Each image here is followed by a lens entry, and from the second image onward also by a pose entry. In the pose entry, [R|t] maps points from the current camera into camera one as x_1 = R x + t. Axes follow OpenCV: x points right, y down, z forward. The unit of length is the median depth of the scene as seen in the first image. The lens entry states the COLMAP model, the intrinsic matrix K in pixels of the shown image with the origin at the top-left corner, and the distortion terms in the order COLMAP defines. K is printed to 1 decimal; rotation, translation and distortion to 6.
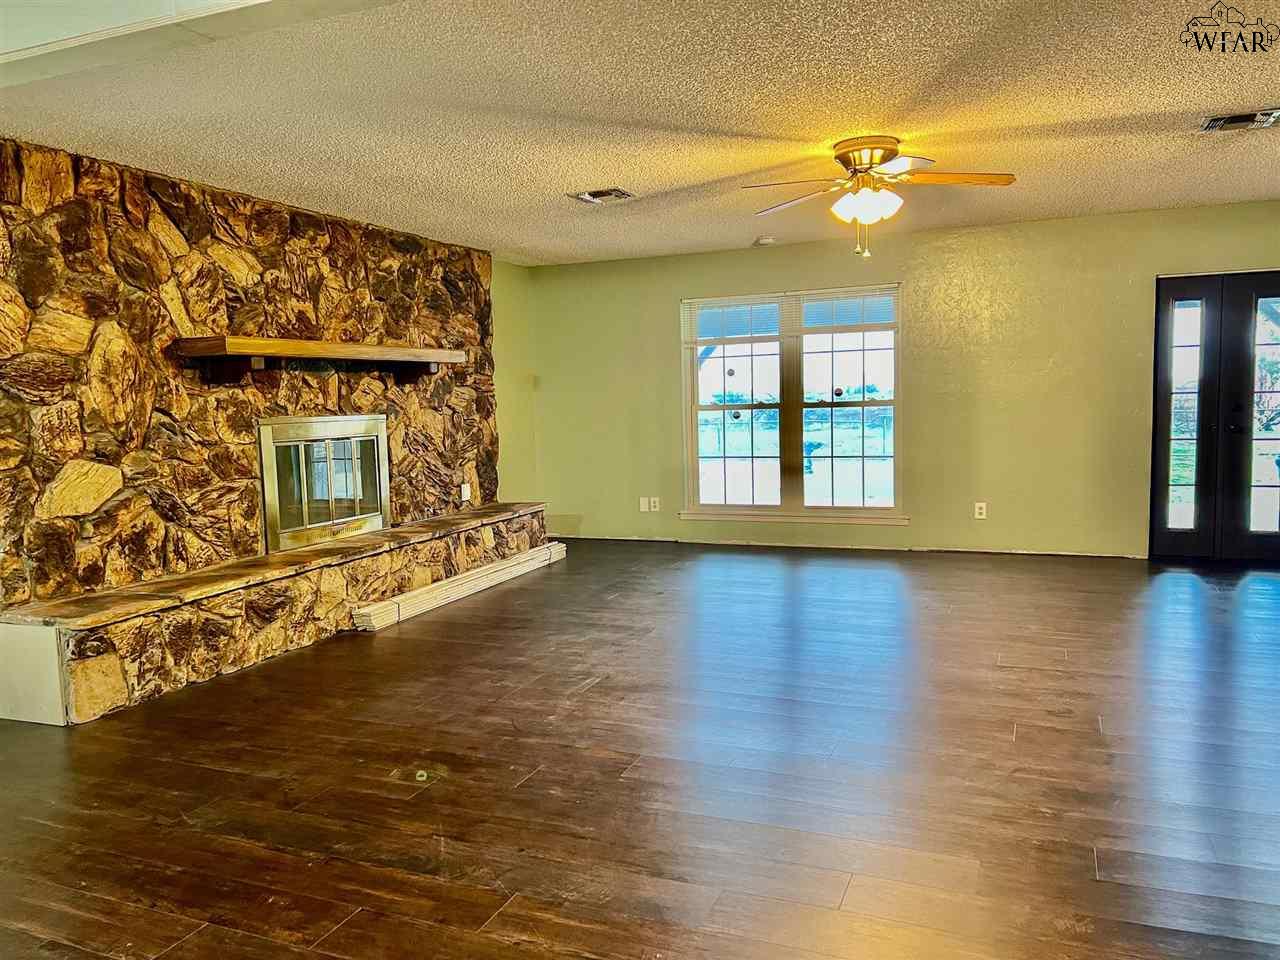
lens RADIAL K [[961.7, 0, 646.7], [0, 961.7, 480.3], [0, 0, 1]] dist [0.083731, -0.143063]
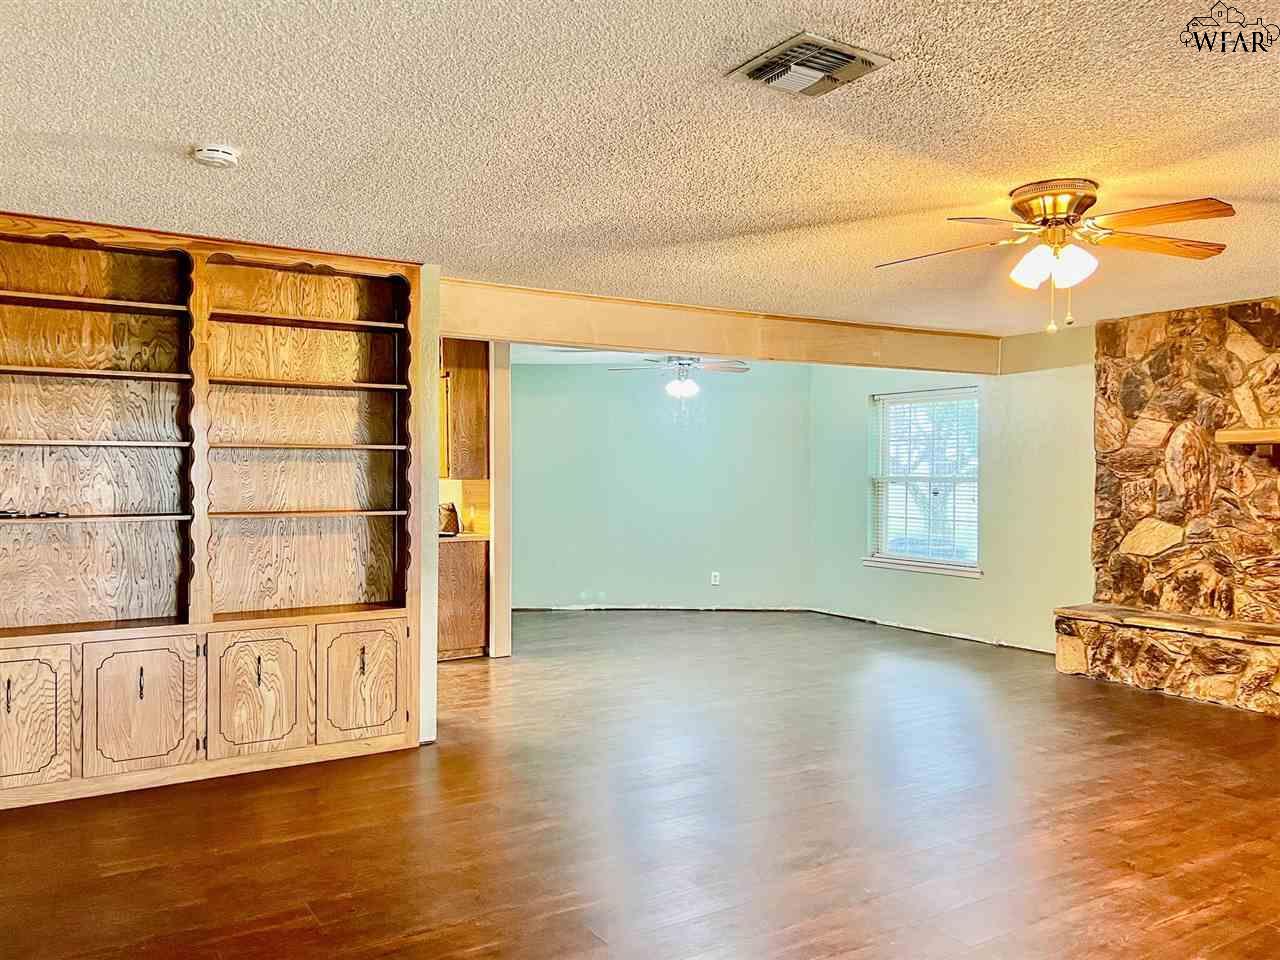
lens RADIAL K [[961.7, 0, 646.7], [0, 961.7, 480.3], [0, 0, 1]] dist [0.083731, -0.143063]
pose [[-0.590676, 0.026651, -0.806469, 1.028273], [-0.062087, 0.994990, 0.078355, -0.142914], [0.804517, 0.096354, -0.586062, 1.207441]]
